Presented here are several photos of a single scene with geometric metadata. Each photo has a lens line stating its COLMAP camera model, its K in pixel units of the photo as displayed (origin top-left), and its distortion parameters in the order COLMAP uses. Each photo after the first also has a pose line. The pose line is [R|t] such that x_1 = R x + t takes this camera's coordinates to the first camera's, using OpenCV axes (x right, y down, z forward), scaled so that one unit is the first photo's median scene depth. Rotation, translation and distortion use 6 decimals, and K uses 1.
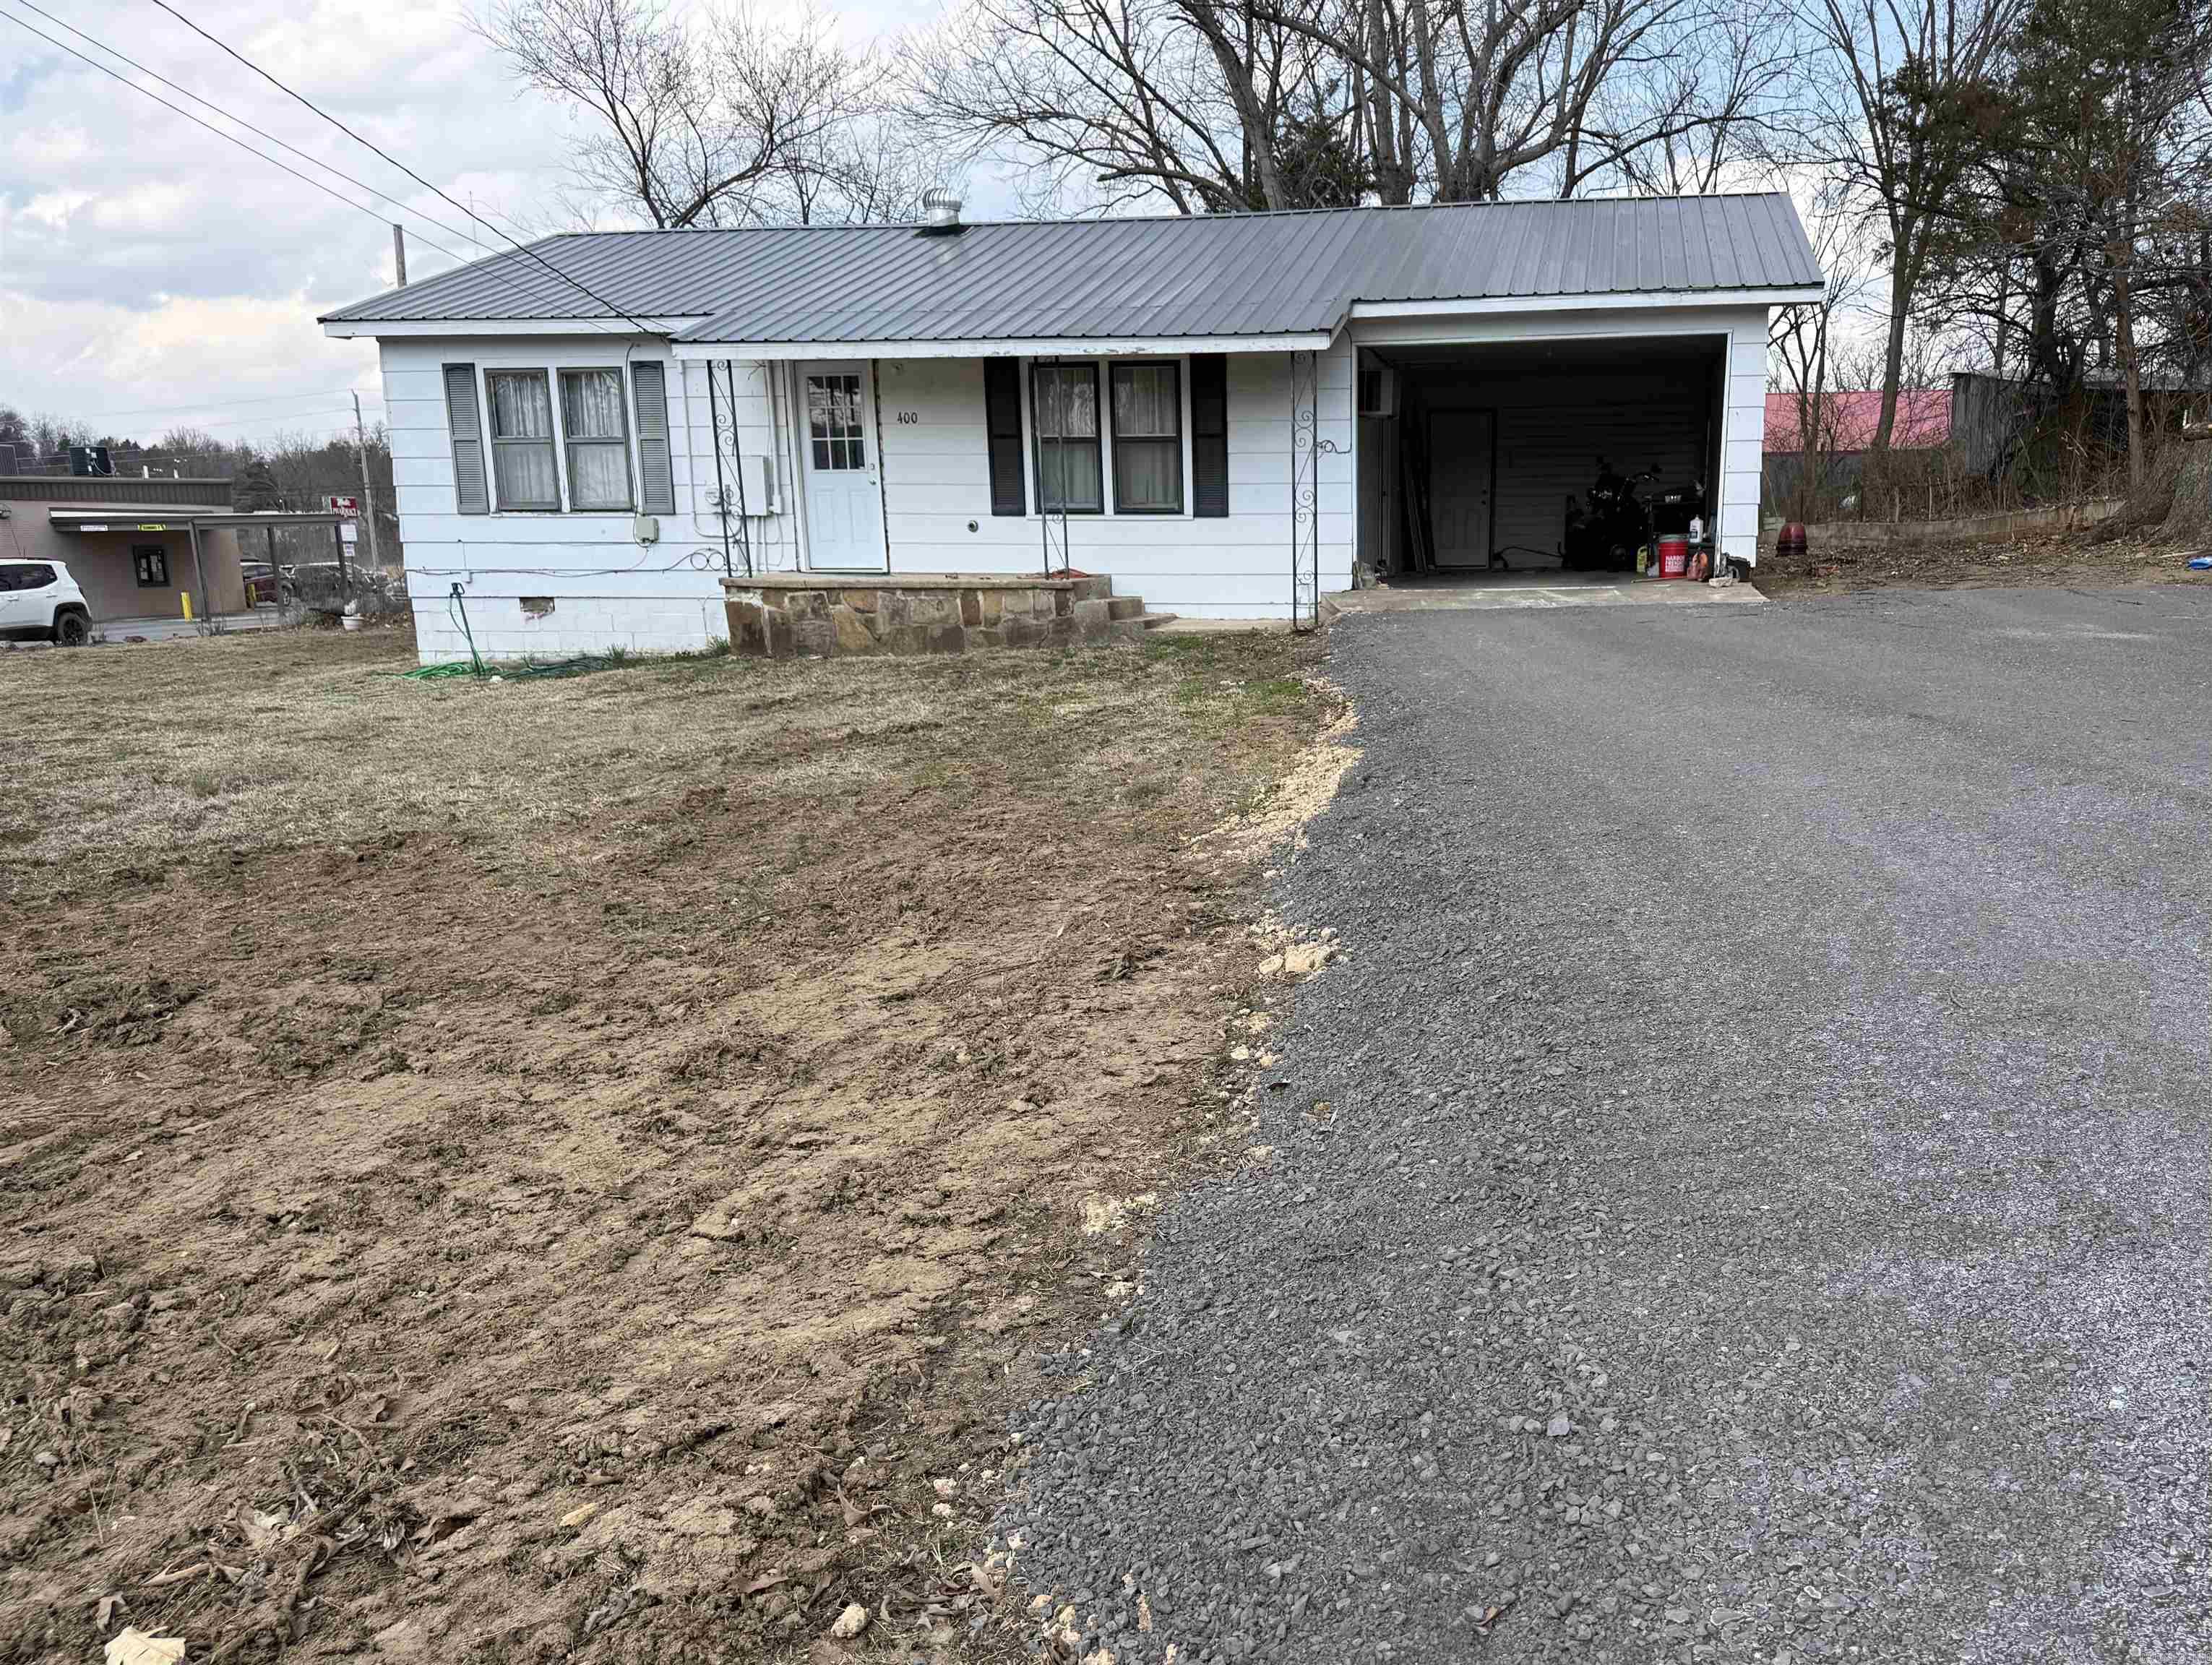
lens RADIAL K [[1578.5, 0, 1106.0], [0, 1578.5, 832.5], [0, 0, 1]] dist [0.065169, -0.084808]
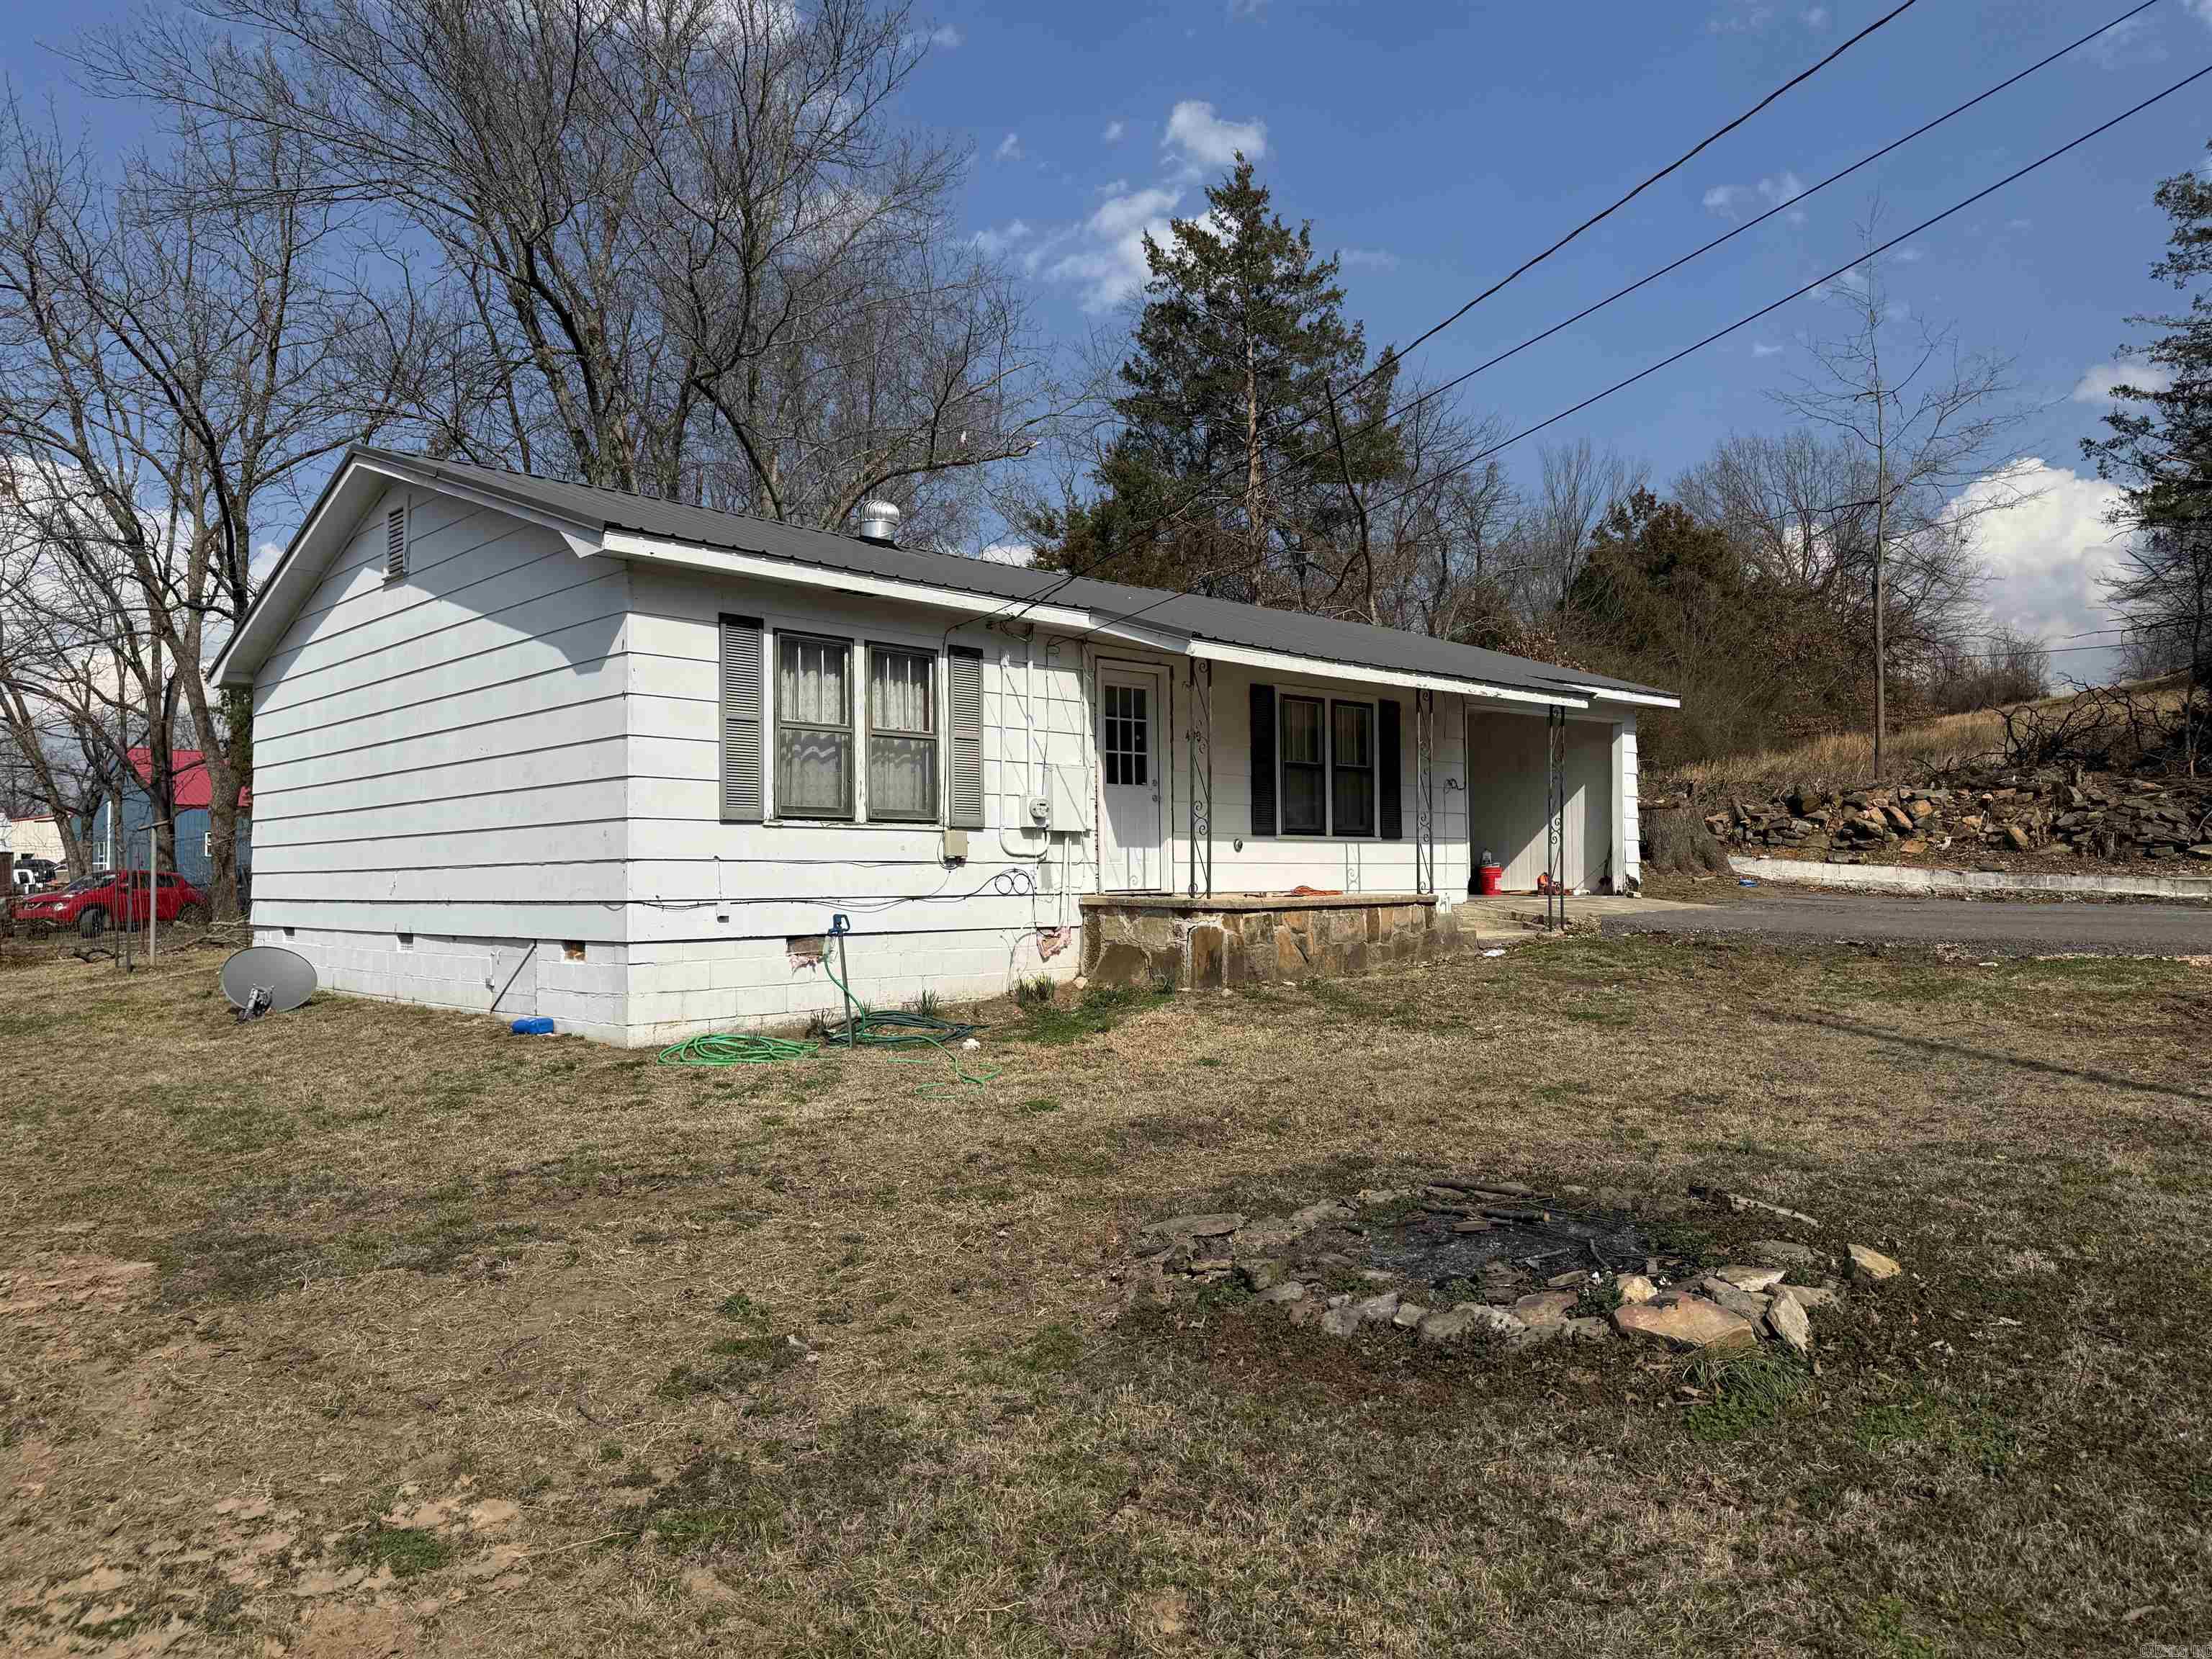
lens RADIAL K [[1578.5, 0, 1106.0], [0, 1578.5, 829.5], [0, 0, 1]] dist [0.065169, -0.084808]
pose [[0.585542, 0.022756, 0.810323, -0.920431], [0.148215, 0.979751, -0.134615, -0.081319], [-0.796978, 0.198925, 0.570312, 0.490161]]
